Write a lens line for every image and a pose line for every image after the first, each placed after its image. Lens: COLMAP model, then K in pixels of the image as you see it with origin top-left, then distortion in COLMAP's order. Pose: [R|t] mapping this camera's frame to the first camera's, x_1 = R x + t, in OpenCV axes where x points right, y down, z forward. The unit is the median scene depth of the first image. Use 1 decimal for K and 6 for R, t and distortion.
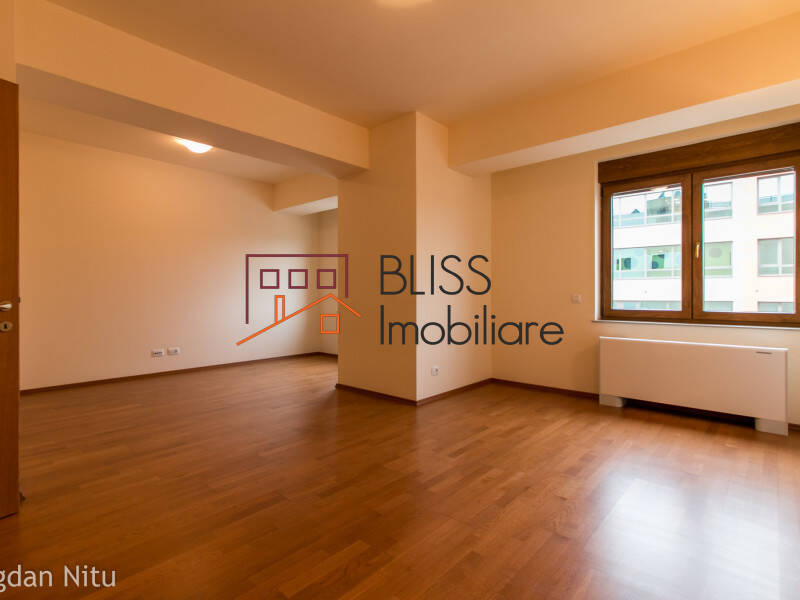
lens RADIAL K [[412.7, 0, 399.8], [0, 412.7, 292.7], [0, 0, 1]] dist [-0.000740, -0.000085]
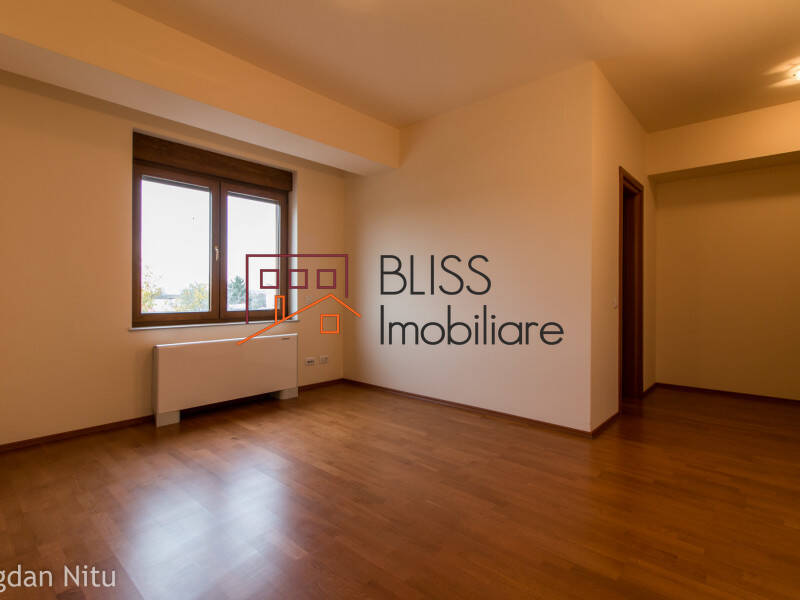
lens RADIAL K [[412.7, 0, 399.8], [0, 412.7, 292.7], [0, 0, 1]] dist [-0.000740, -0.000085]
pose [[-0.019346, -0.003054, 0.999808, -0.372109], [0.008223, 0.999961, 0.003213, -0.002522], [-0.999779, 0.008284, -0.019321, 0.560781]]
